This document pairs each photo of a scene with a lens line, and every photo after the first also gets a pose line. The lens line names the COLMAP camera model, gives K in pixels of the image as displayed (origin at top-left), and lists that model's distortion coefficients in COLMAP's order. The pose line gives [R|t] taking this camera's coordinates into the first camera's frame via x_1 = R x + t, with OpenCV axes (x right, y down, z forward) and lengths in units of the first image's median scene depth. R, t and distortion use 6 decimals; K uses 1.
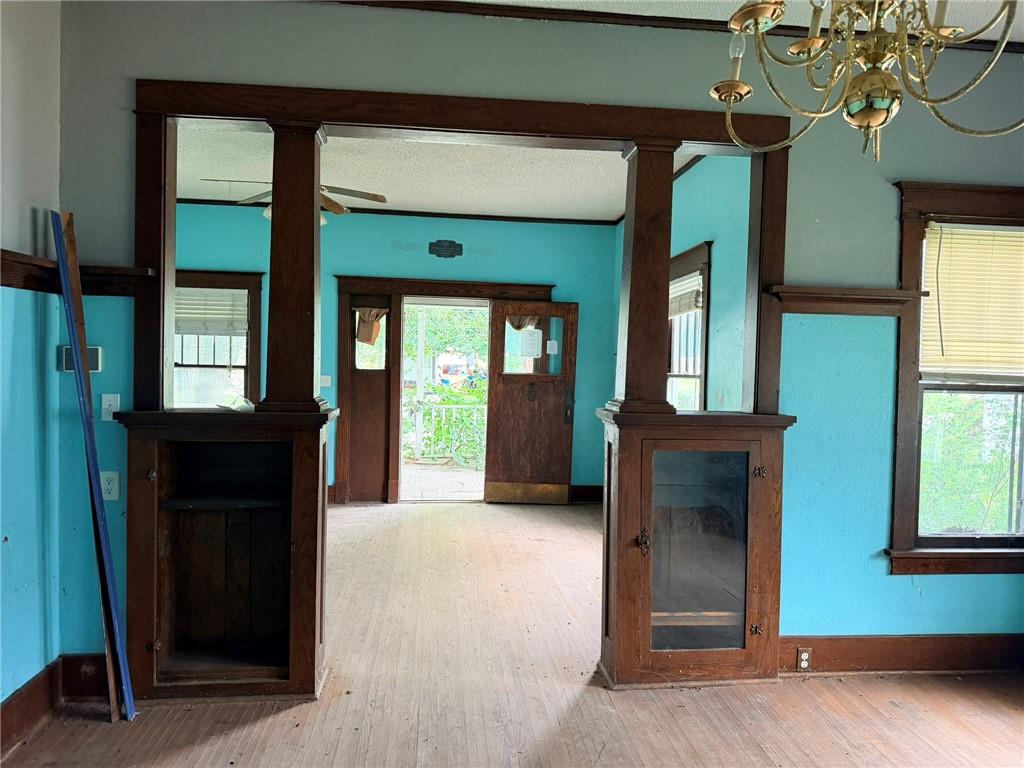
lens RADIAL K [[720.2, 0, 512.0], [0, 720.2, 384.0], [0, 0, 1]] dist [0.002042, -0.003646]
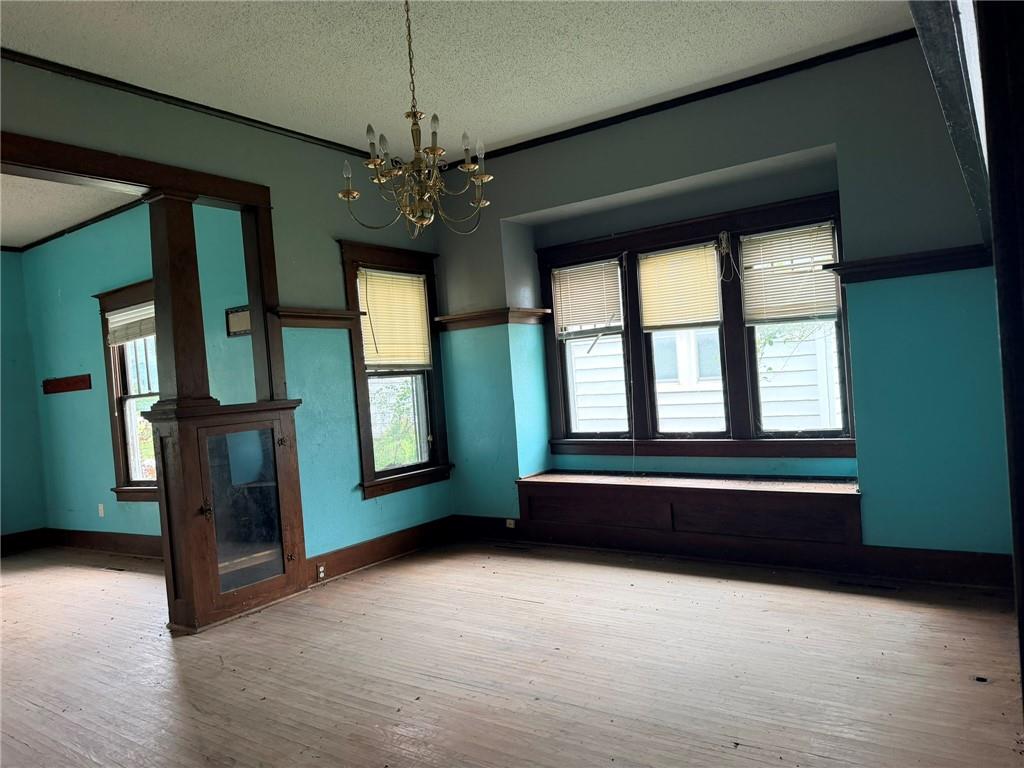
lens RADIAL K [[720.2, 0, 512.0], [0, 720.2, 384.0], [0, 0, 1]] dist [0.002042, -0.003646]
pose [[0.651790, -0.070960, 0.755073, -0.394512], [0.111367, 0.993776, -0.002741, 0.064451], [-0.750178, 0.085877, 0.655635, -0.236924]]
